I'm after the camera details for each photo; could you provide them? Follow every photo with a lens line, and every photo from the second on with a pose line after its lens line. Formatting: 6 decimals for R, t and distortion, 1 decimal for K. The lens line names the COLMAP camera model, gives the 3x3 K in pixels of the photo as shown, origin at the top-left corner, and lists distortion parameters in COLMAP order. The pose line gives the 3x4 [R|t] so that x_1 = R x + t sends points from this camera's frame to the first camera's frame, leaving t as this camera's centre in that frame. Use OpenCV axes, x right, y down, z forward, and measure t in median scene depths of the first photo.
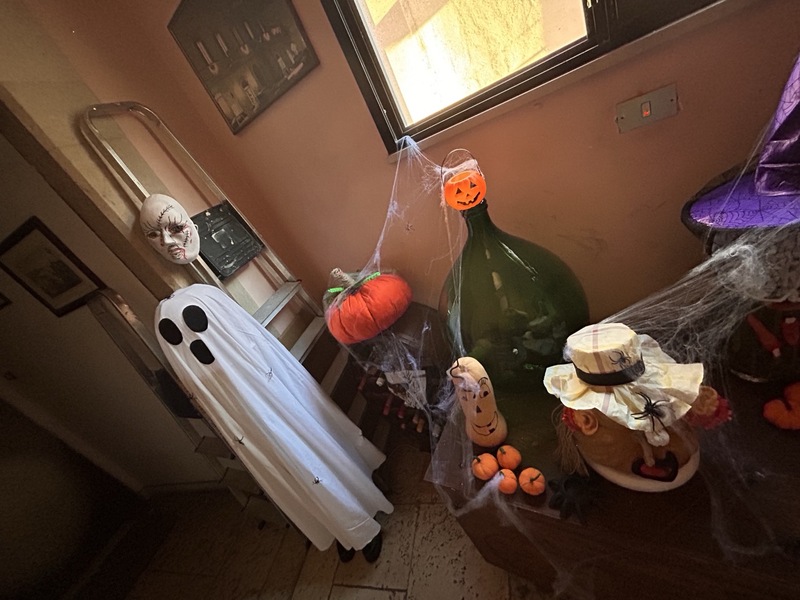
lens RADIAL K [[322.8, 0, 400.0], [0, 322.8, 300.0], [0, 0, 1]] dist [0.000332, -0.000219]
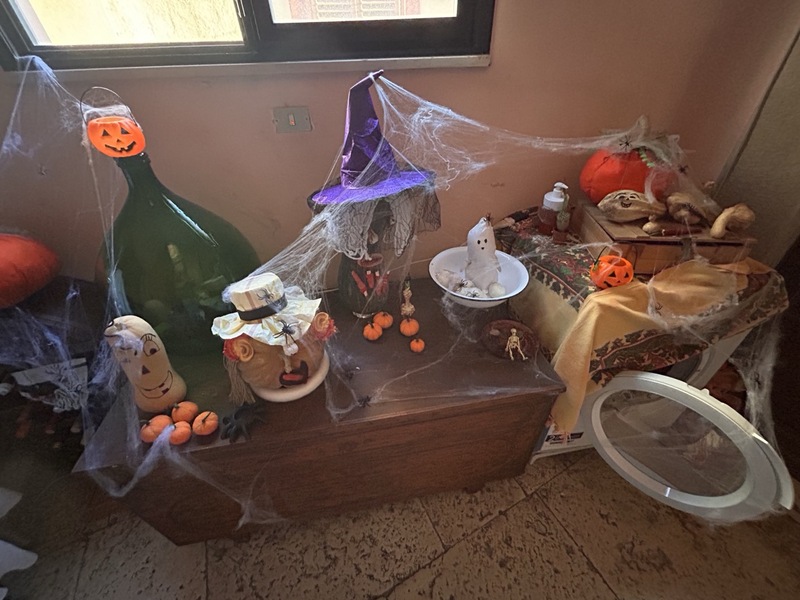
lens RADIAL K [[322.8, 0, 400.0], [0, 322.8, 300.0], [0, 0, 1]] dist [0.000332, -0.000219]
pose [[0.711081, -0.021136, 0.702793, 0.118331], [0.037915, 0.999246, -0.008311, 0.178320], [-0.702087, 0.032556, 0.711346, -0.236380]]
